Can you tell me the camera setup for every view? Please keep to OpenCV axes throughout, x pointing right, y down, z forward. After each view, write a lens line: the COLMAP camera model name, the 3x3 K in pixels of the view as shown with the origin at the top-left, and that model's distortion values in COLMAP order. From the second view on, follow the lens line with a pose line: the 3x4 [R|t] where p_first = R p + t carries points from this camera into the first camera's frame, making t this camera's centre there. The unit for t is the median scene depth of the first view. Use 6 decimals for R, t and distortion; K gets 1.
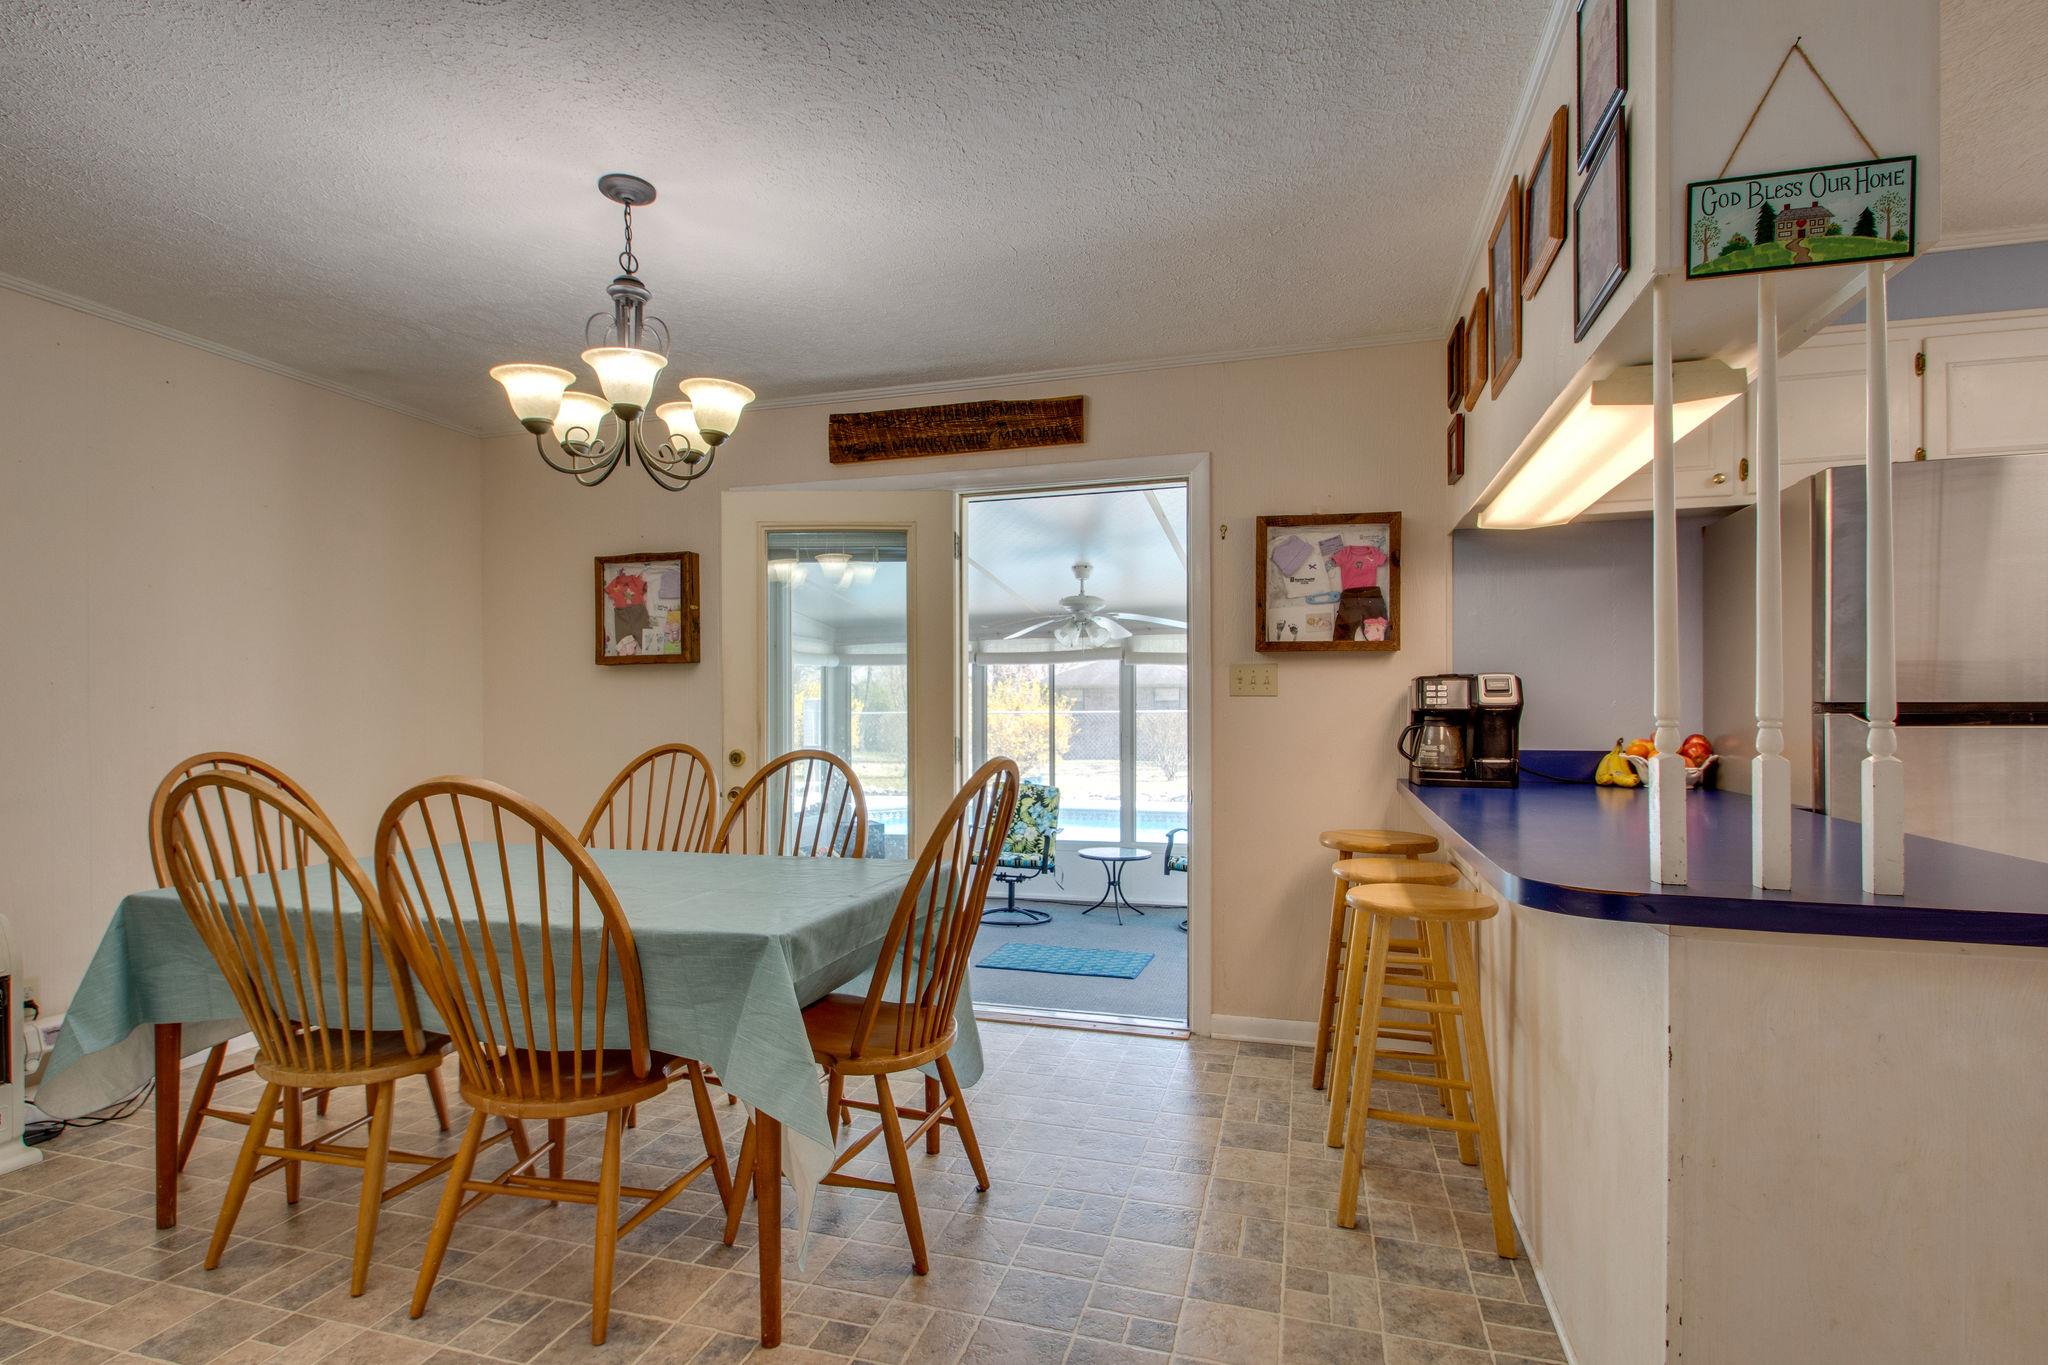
lens RADIAL K [[963.5, 0, 1024.2], [0, 963.5, 724.6], [0, 0, 1]] dist [0.002410, -0.009722]
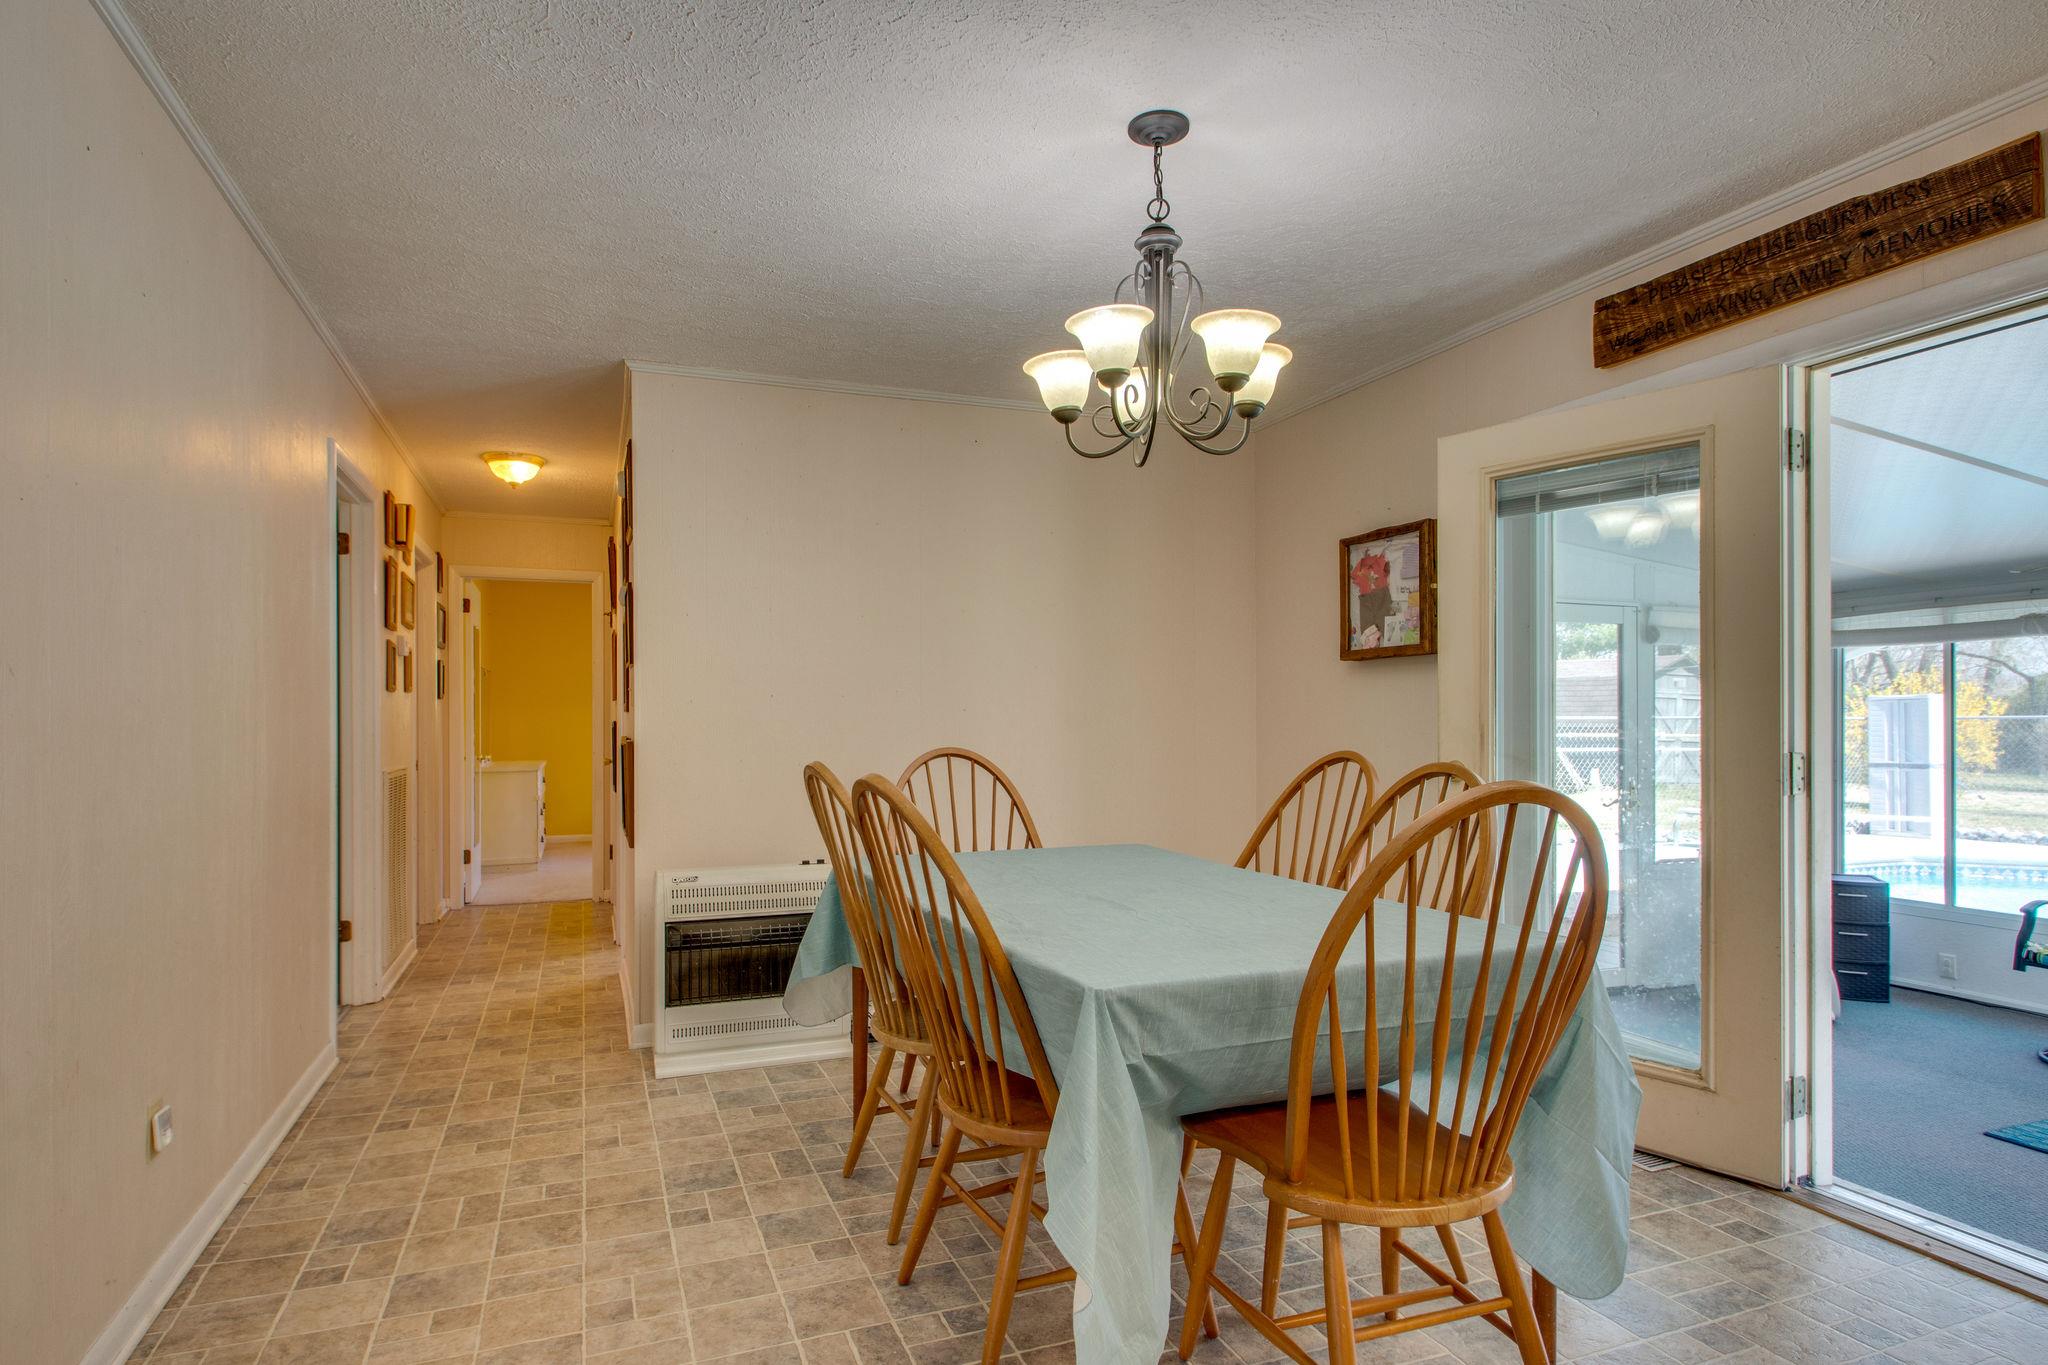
lens RADIAL K [[1084.9, 0, 1017.6], [0, 1084.9, 722.3], [0, 0, 1]] dist [0.000122, -0.002083]
pose [[0.614838, 0.007170, -0.788621, 0.181425], [-0.011608, 0.999933, 0.000041, -0.001803], [0.788568, 0.009129, 0.614880, 0.169197]]
